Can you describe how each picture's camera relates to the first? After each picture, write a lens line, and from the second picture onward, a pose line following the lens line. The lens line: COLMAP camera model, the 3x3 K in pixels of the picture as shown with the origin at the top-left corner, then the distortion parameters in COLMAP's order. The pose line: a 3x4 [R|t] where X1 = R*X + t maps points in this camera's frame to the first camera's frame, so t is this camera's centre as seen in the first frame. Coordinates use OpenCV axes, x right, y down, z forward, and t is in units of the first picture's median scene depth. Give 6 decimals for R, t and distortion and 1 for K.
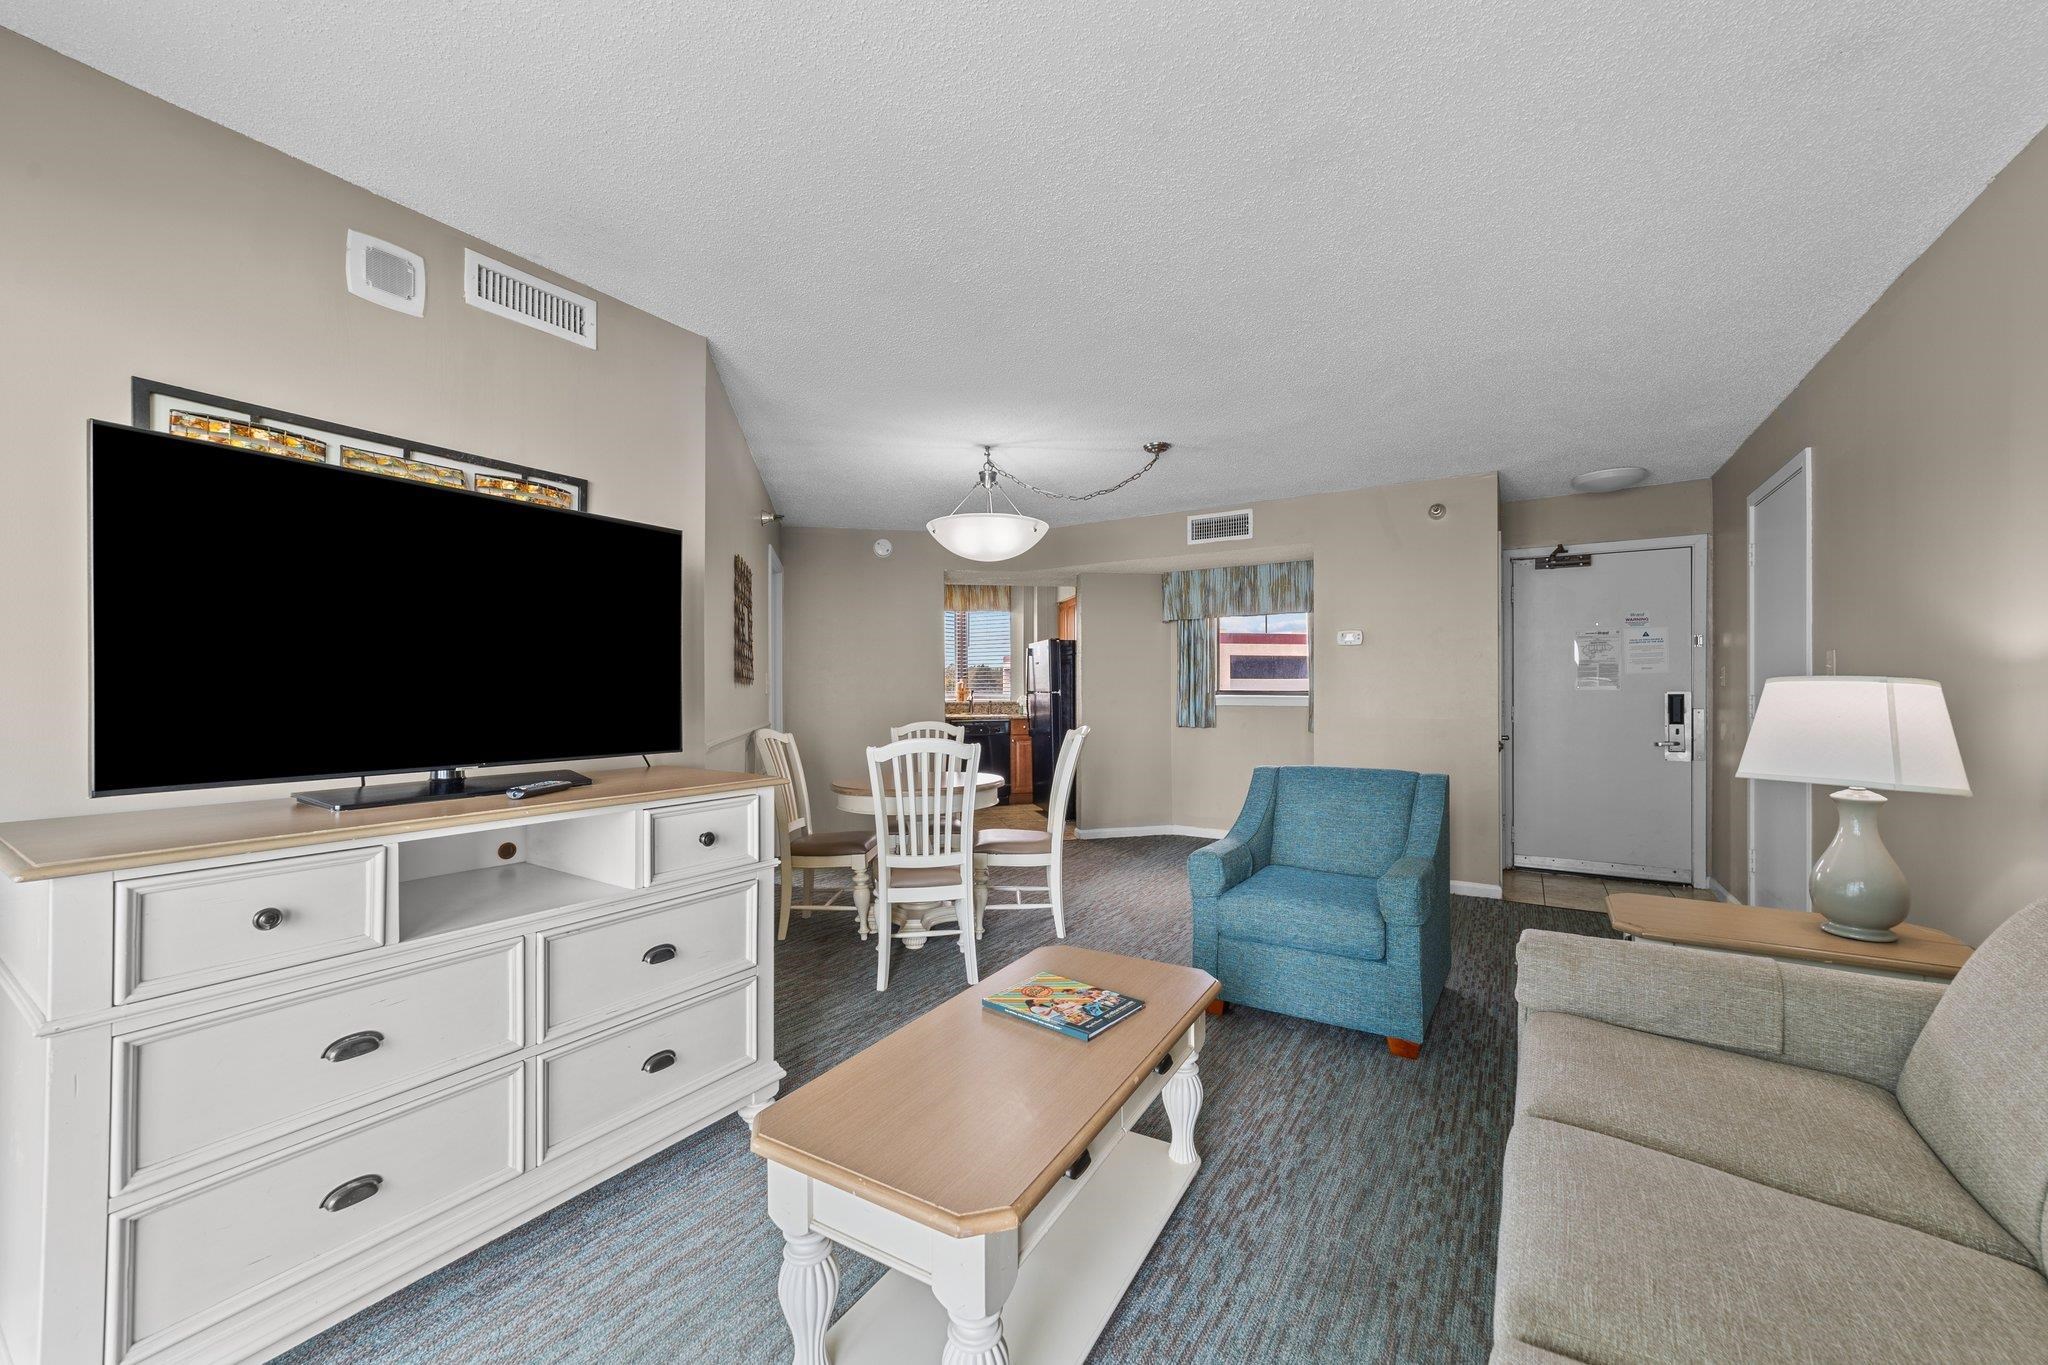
lens RADIAL K [[804.3, 0, 1018.0], [0, 804.3, 673.4], [0, 0, 1]] dist [0.011141, 0.004477]
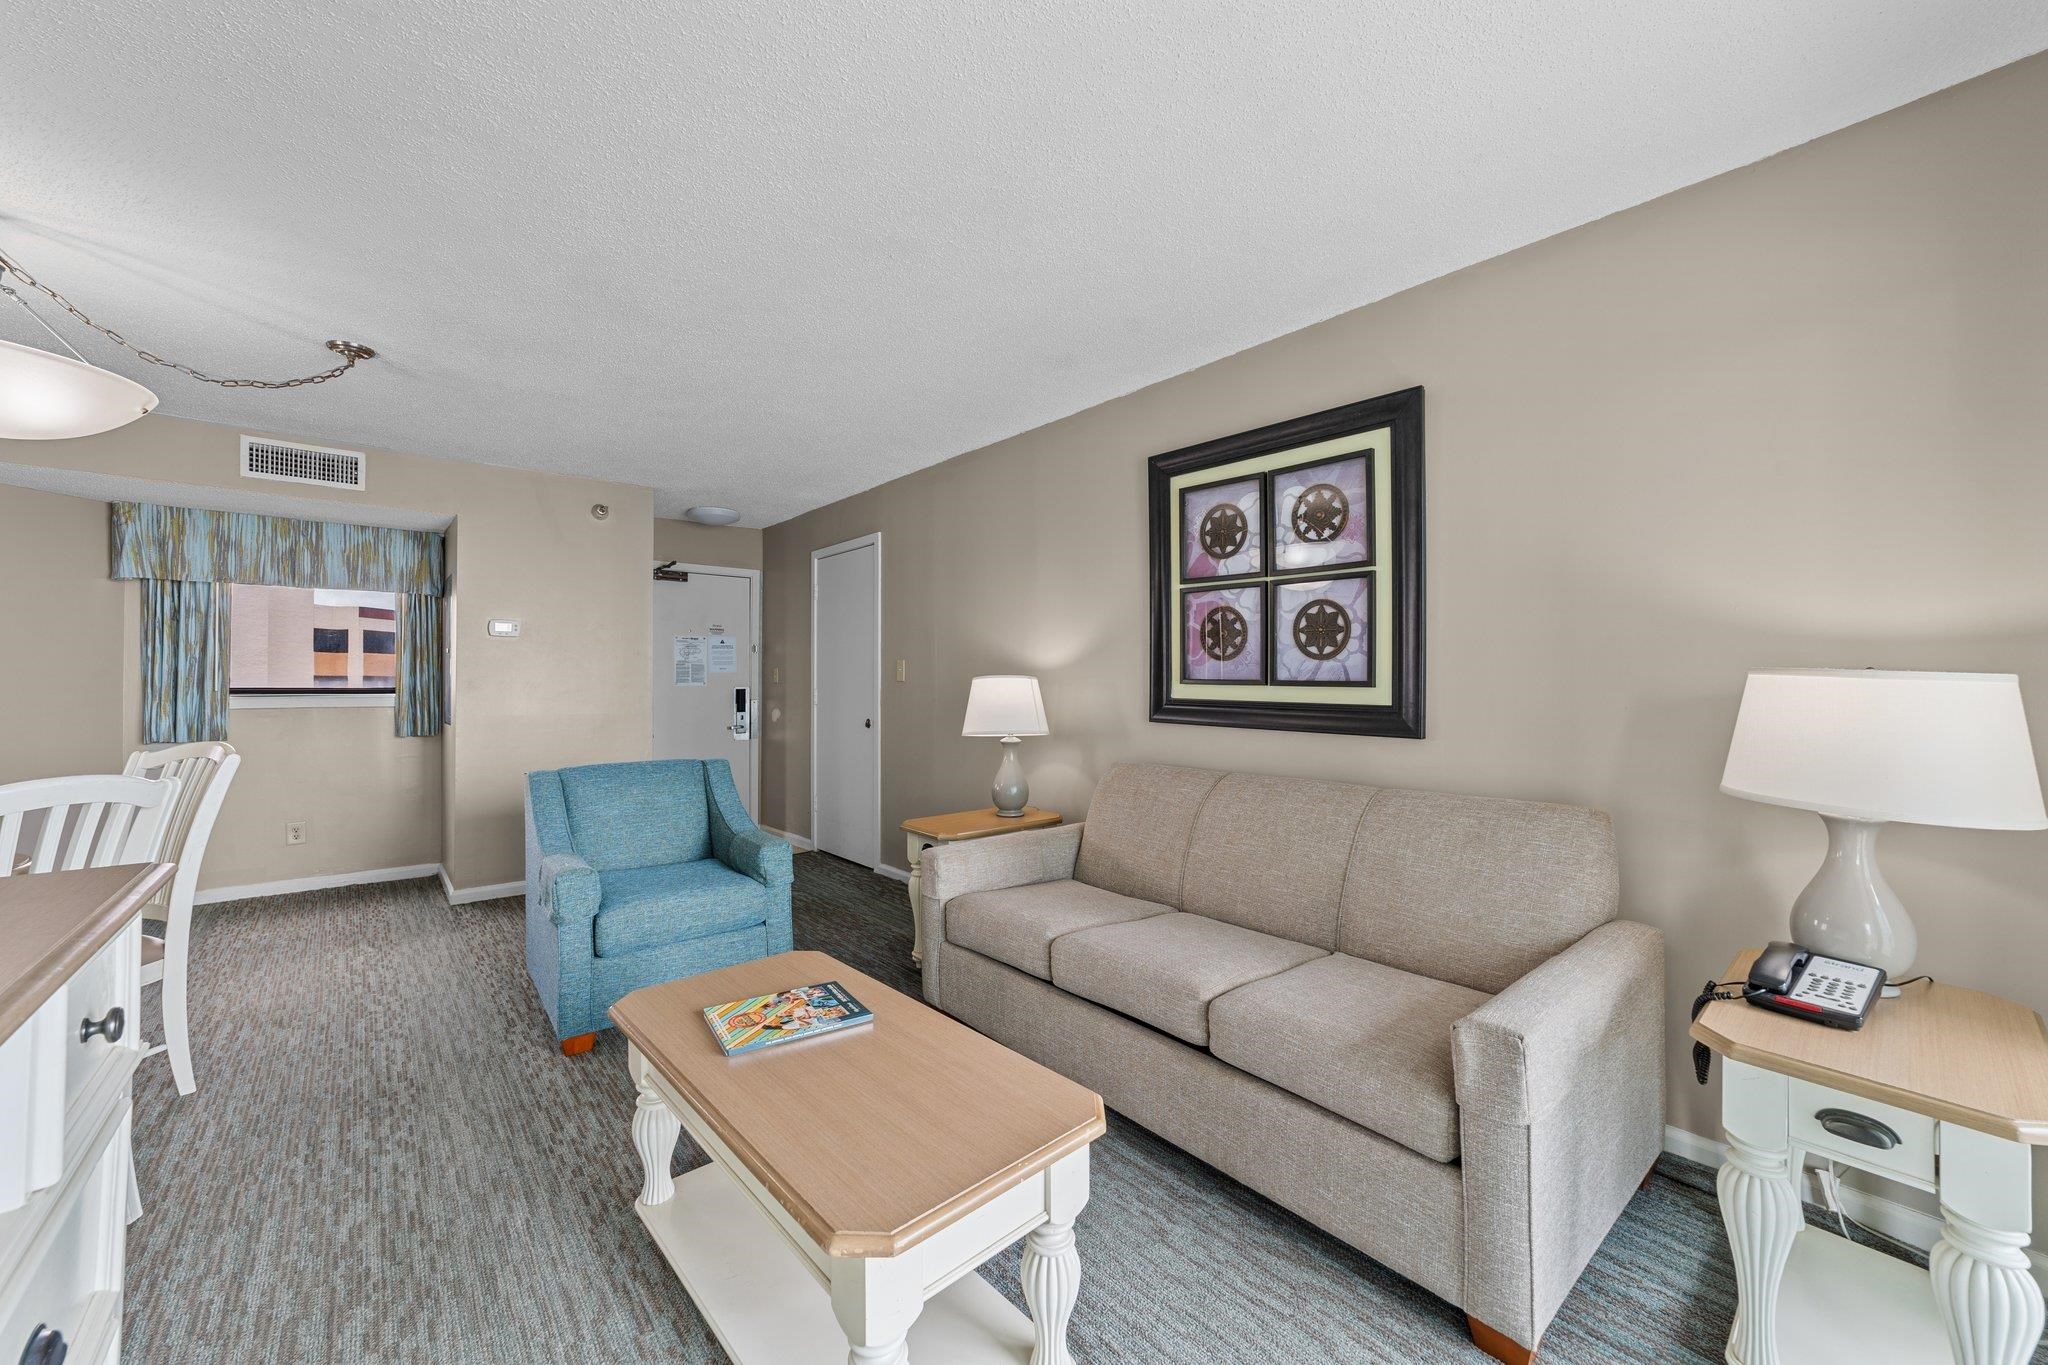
lens RADIAL K [[804.3, 0, 1016.0], [0, 804.3, 672.1], [0, 0, 1]] dist [0.011141, 0.004477]
pose [[0.305814, 0.016682, 0.951945, -0.295994], [-0.017226, 0.999780, -0.011986, 0.006411], [-0.951935, -0.012733, 0.306034, 0.178994]]
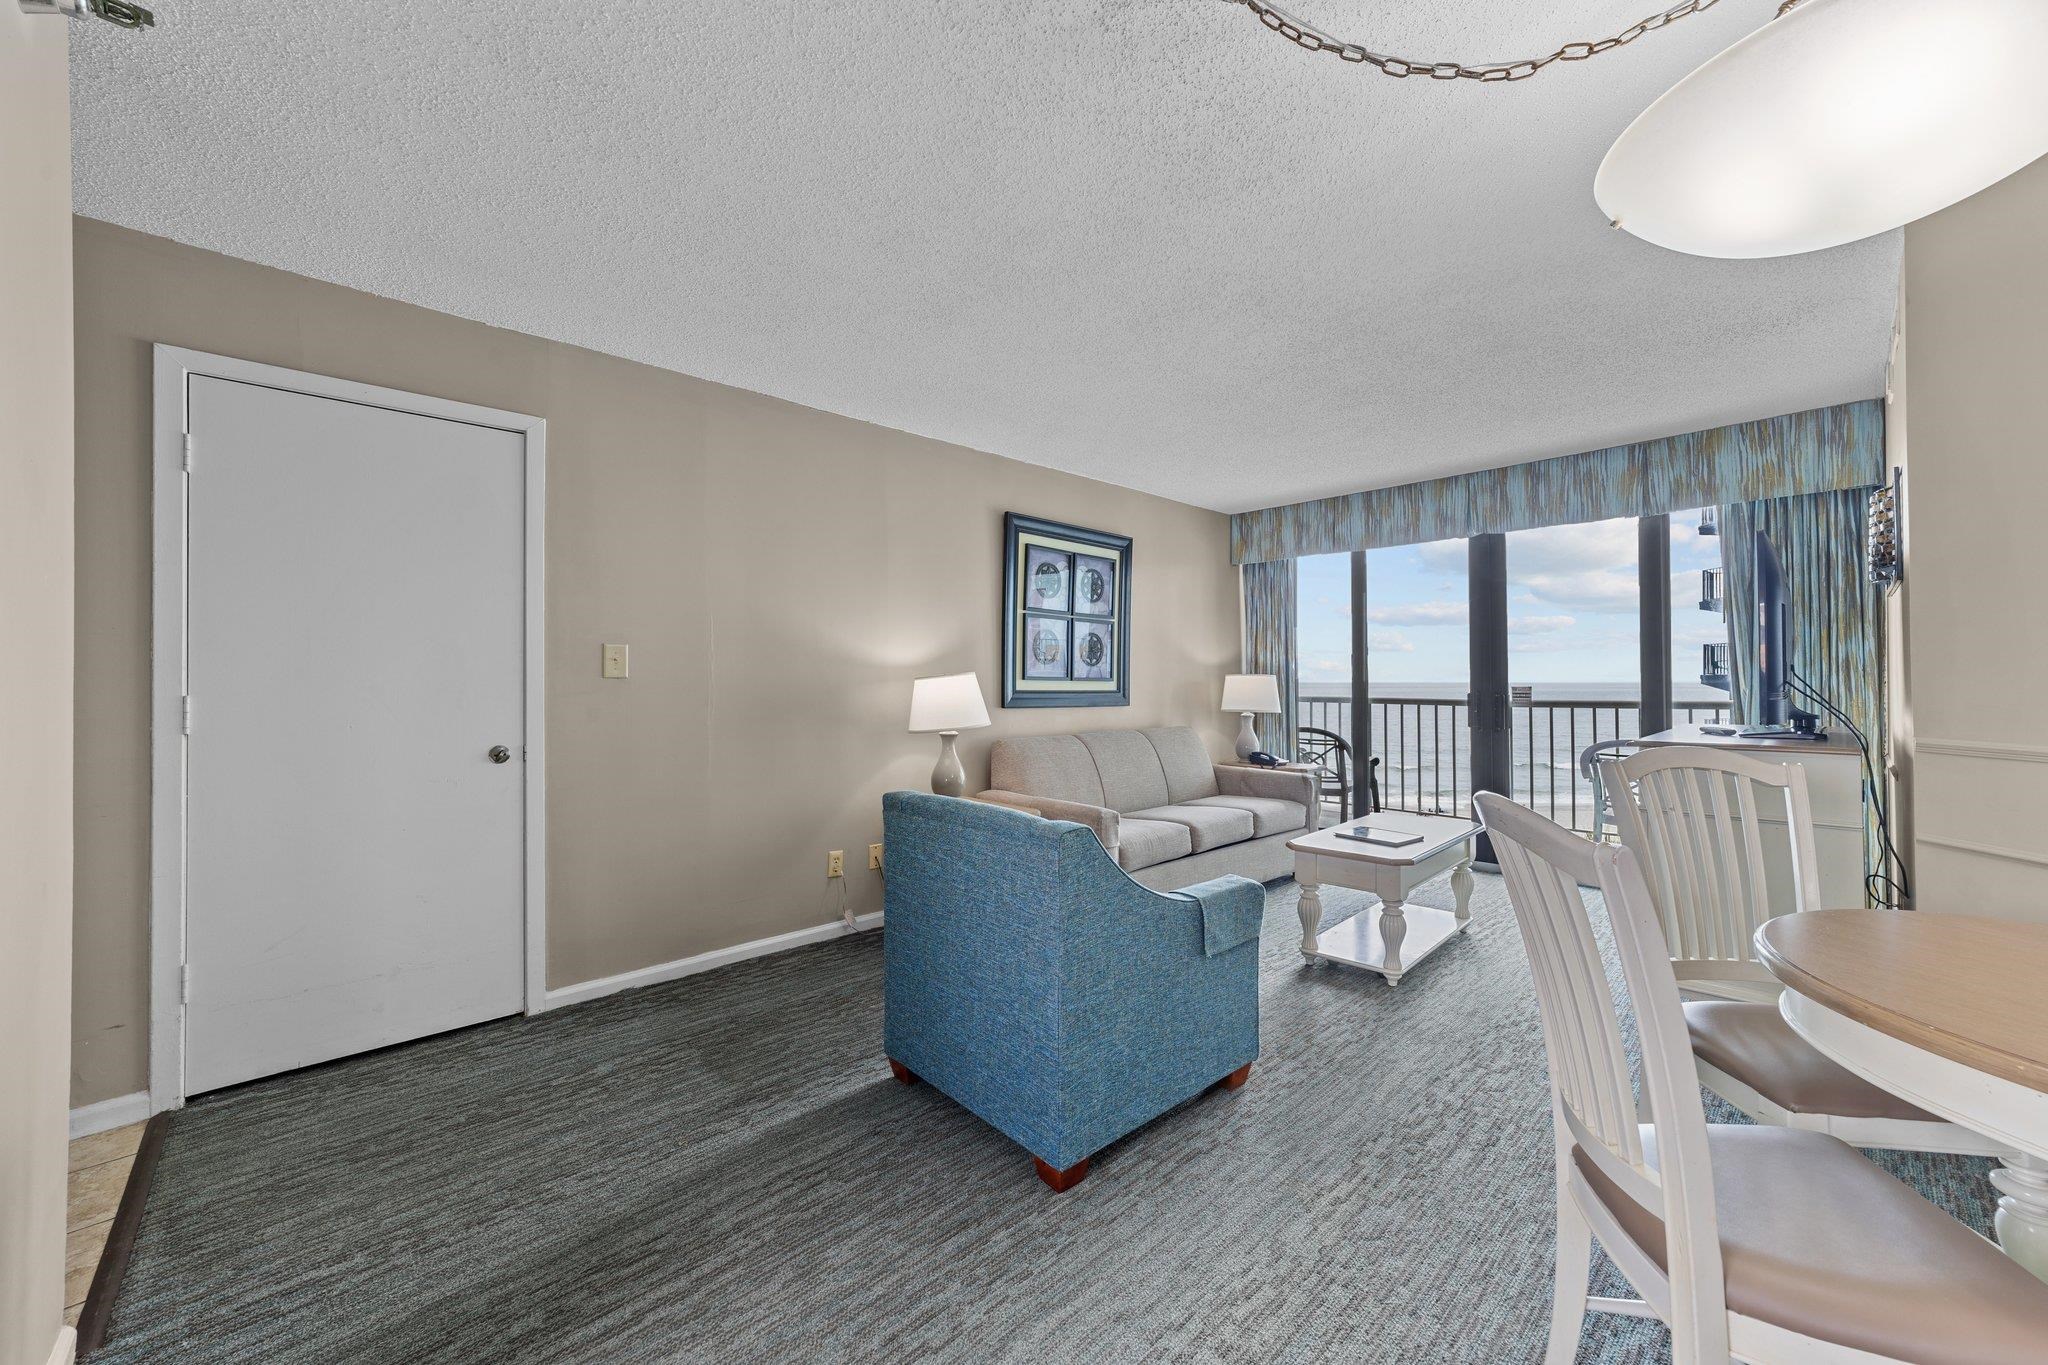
lens RADIAL K [[804.3, 0, 1018.4], [0, 804.3, 689.2], [0, 0, 1]] dist [0.011141, 0.004477]
pose [[-0.973232, -0.002516, 0.229813, 0.808581], [-0.002057, 0.999995, 0.002240, 0.026118], [-0.229818, 0.001708, -0.973232, 2.564149]]
